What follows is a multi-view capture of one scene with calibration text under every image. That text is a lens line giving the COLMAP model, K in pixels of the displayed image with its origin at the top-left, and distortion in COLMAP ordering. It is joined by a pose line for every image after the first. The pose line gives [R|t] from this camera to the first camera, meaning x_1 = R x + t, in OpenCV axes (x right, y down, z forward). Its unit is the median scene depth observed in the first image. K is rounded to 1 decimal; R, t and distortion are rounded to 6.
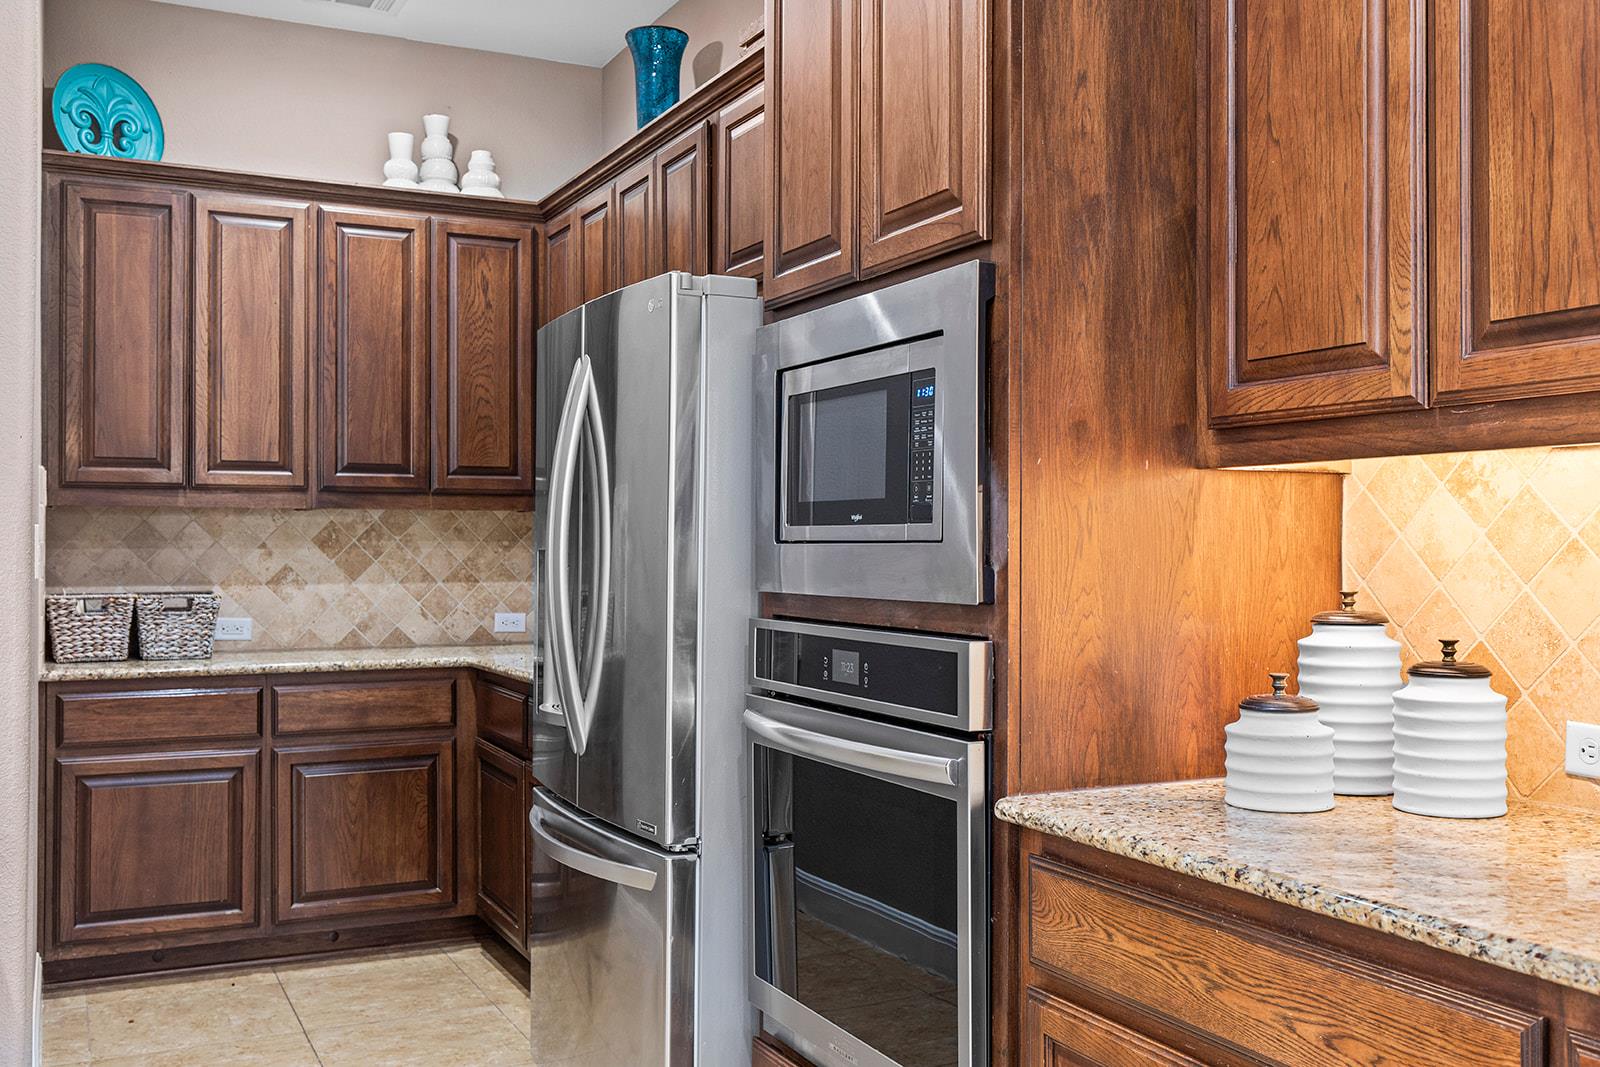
lens RADIAL K [[1538.4, 0, 800.0], [0, 1538.4, 533.5], [0, 0, 1]] dist [-0.000968, -0.000483]
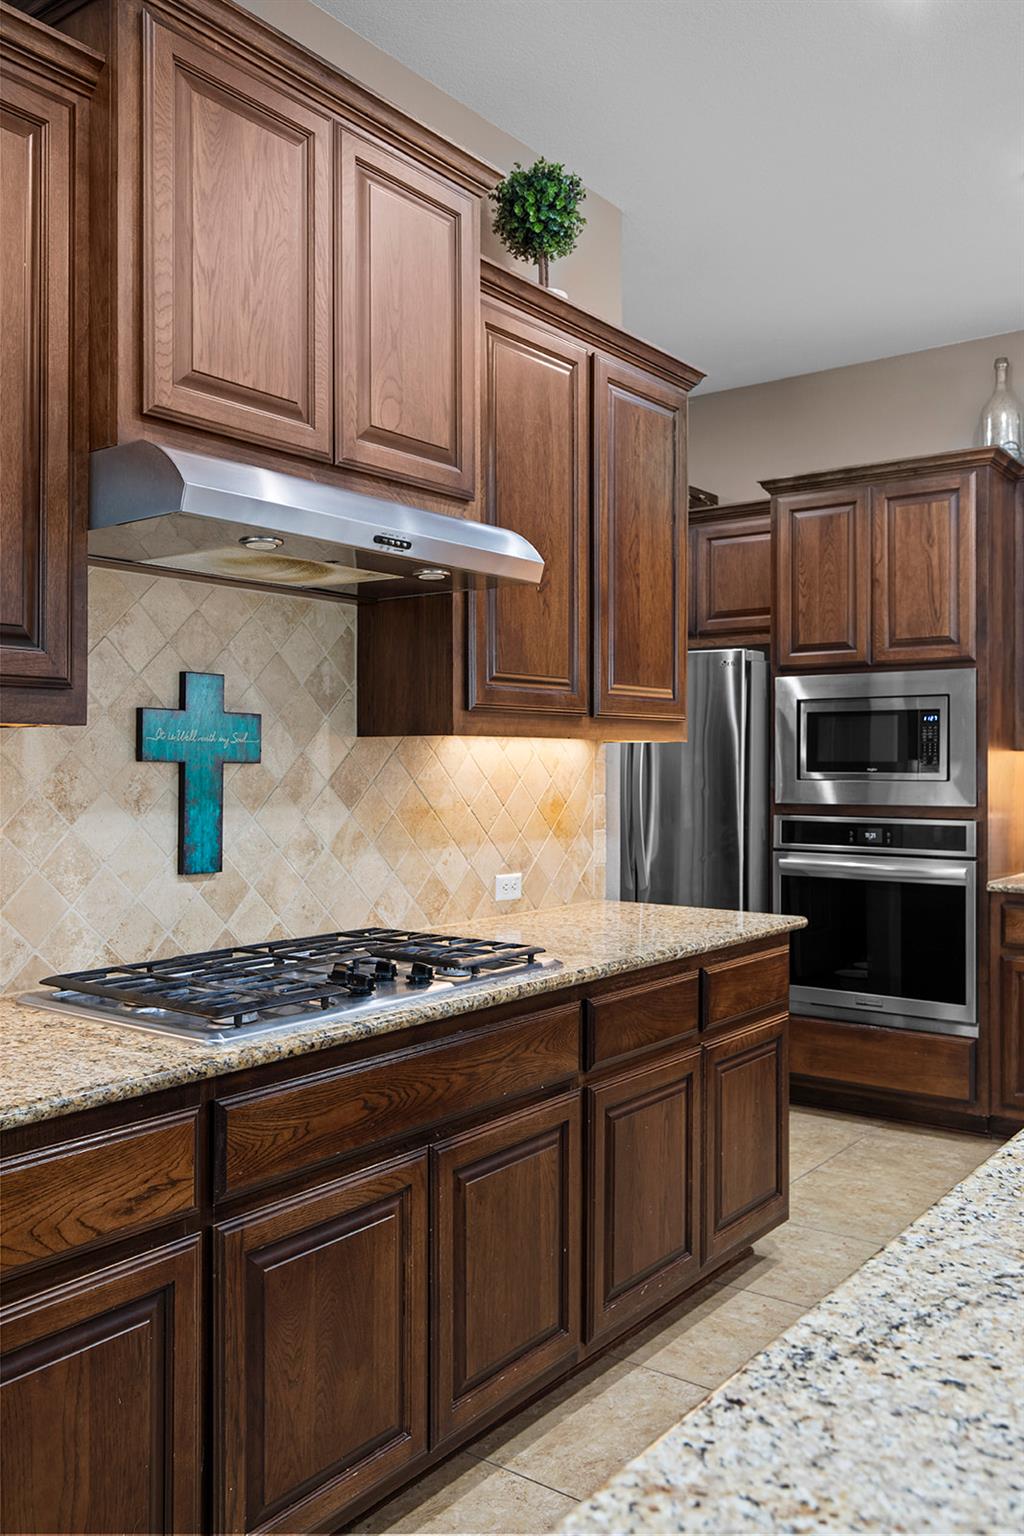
lens RADIAL K [[1241.3, 0, 512.0], [0, 1241.3, 768.0], [0, 0, 1]] dist [0.001446, 0.000517]
pose [[0.891500, -0.000952, 0.453019, -1.390805], [-0.004481, 0.999930, 0.010920, -0.032849], [-0.452998, -0.011765, 0.891434, -0.435245]]
